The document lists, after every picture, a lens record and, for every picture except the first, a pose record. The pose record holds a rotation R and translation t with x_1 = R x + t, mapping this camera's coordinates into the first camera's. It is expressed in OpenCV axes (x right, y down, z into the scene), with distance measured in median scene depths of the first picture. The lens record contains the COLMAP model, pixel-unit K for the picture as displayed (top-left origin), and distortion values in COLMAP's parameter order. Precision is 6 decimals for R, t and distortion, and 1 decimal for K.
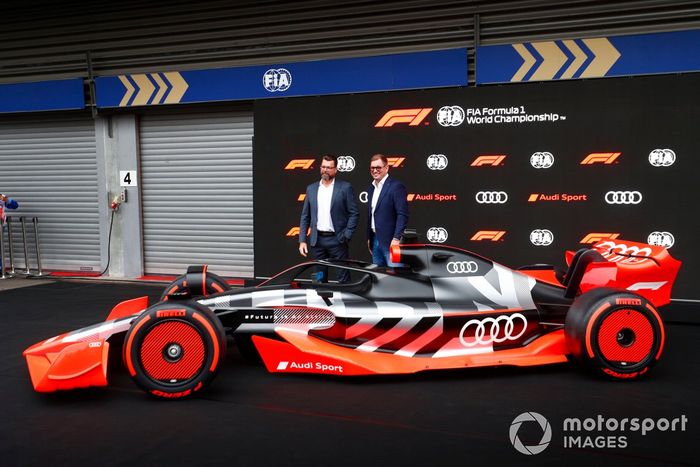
lens RADIAL K [[680.3, 0, 358.4], [0, 680.3, 232.5], [0, 0, 1]] dist [0.034106, 0.000000]
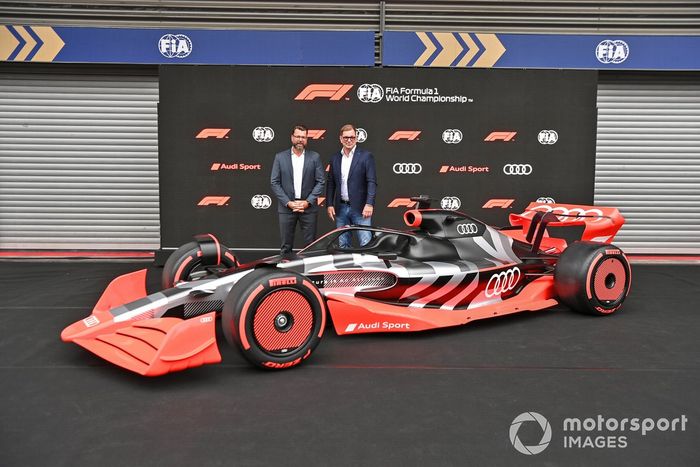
lens RADIAL K [[633.6, 0, 349.3], [0, 633.6, 227.4], [0, 0, 1]] dist [0.004064, 0.019943]
pose [[0.923501, -0.024930, 0.382784, -0.314872], [0.010782, 0.999179, 0.039061, 0.003785], [-0.383443, -0.031946, 0.923012, 0.078180]]
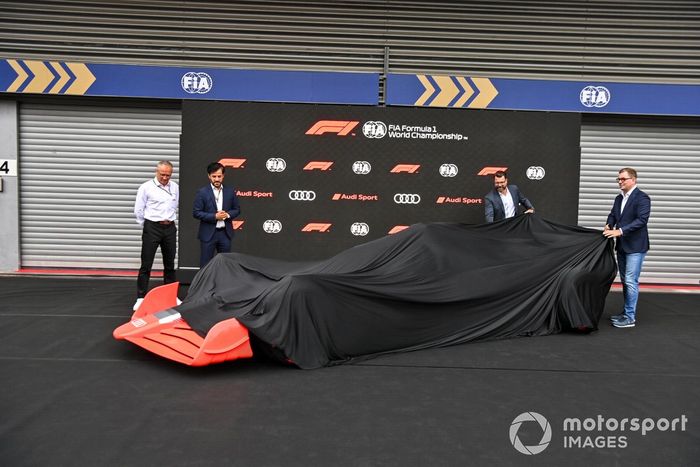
lens RADIAL K [[633.6, 0, 345.5], [0, 633.6, 228.1], [0, 0, 1]] dist [0.004064, 0.019943]
pose [[0.921282, 0.012156, 0.388706, -0.372383], [-0.009660, 0.999918, -0.008375, 0.012788], [-0.388776, 0.003961, 0.921324, -0.003186]]
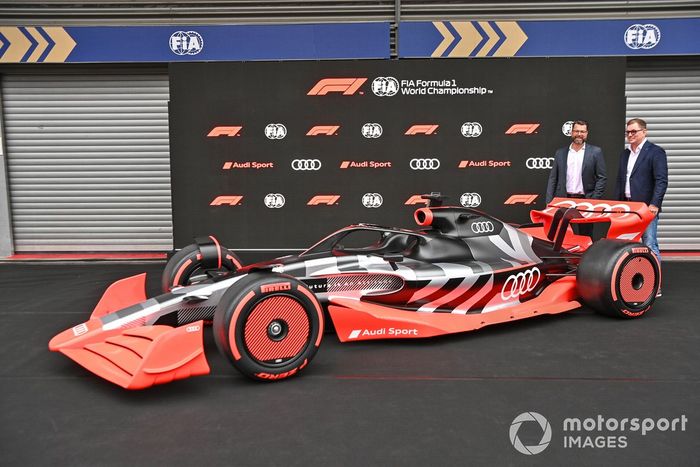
lens RADIAL K [[633.6, 0, 349.9], [0, 633.6, 227.5], [0, 0, 1]] dist [0.004064, 0.019943]
pose [[0.941221, -0.037859, 0.335663, -0.274263], [0.024585, 0.998742, 0.043709, 0.002133], [-0.336895, -0.032888, 0.940968, 0.102087]]
